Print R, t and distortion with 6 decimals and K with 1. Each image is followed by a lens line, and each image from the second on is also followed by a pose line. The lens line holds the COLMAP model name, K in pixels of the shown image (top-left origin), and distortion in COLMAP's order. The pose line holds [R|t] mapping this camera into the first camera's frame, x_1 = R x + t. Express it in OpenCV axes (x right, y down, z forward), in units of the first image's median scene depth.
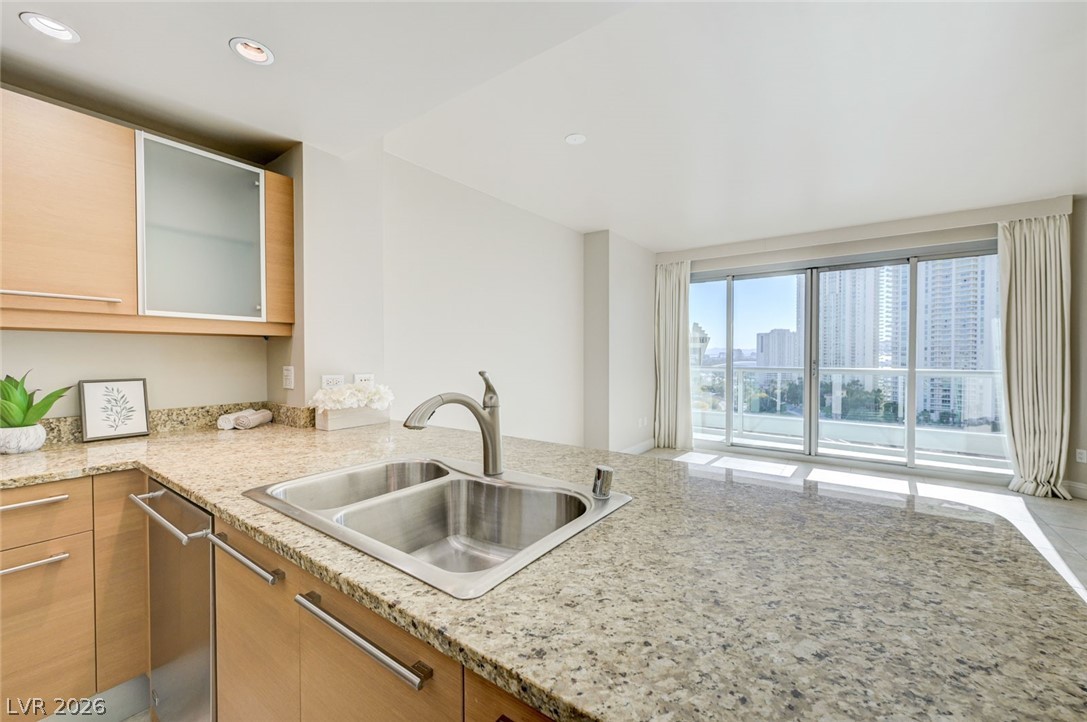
lens RADIAL K [[432.3, 0, 548.5], [0, 432.3, 362.6], [0, 0, 1]] dist [0.004839, -0.000852]
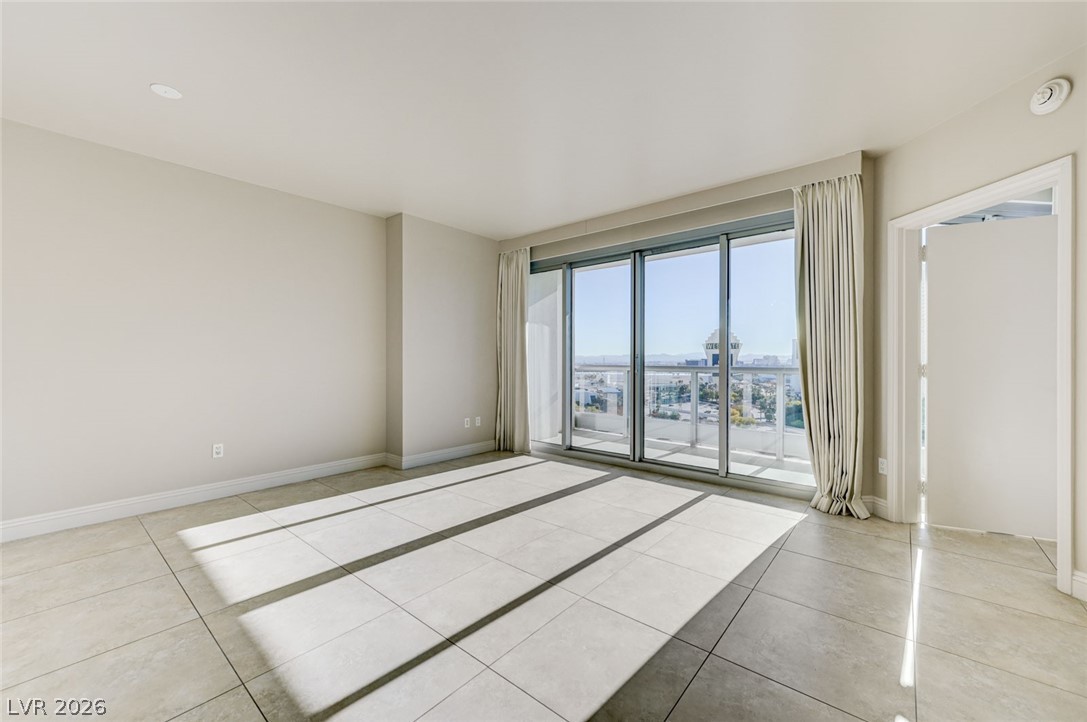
lens RADIAL K [[432.3, 0, 545.3], [0, 432.3, 363.7], [0, 0, 1]] dist [0.004839, -0.000852]
pose [[0.997171, 0.003713, -0.075073, 0.488136], [-0.004570, 0.999926, -0.011253, 0.024486], [0.075026, 0.011564, 0.997115, 0.097594]]
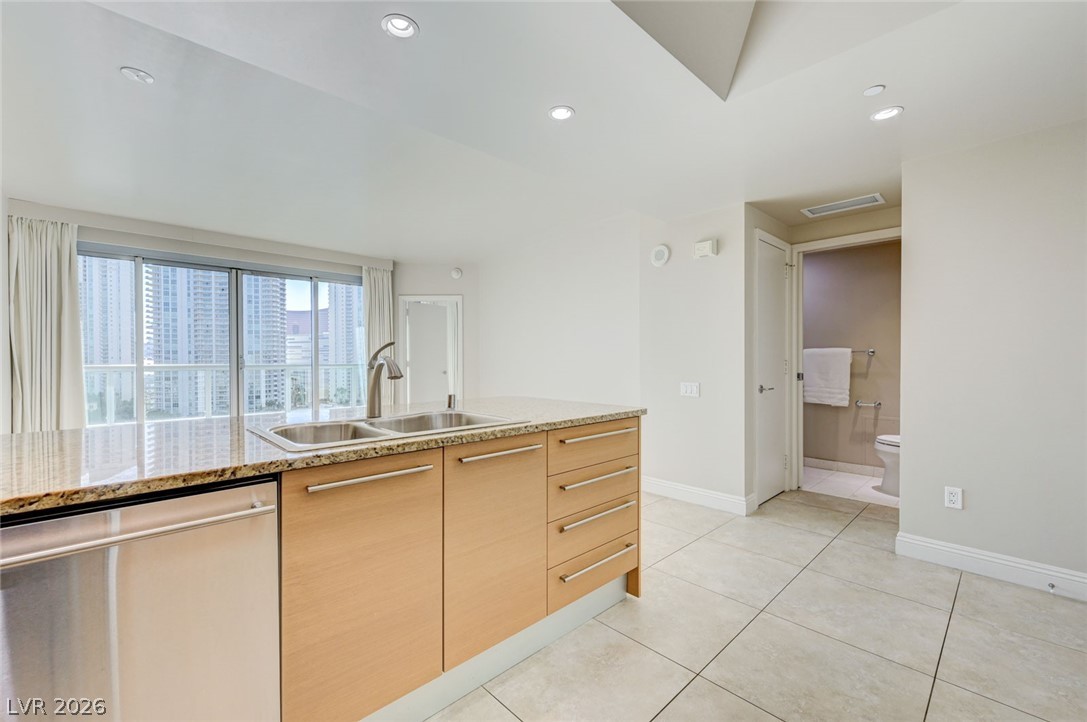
lens RADIAL K [[456.0, 0, 550.8], [0, 456.0, 361.3], [0, 0, 1]] dist [0.000653, 0.000271]
pose [[0.179401, -0.007736, 0.983746, -0.357296], [0.020239, 0.999786, 0.004171, 0.020600], [-0.983568, 0.019162, 0.179520, 0.040966]]
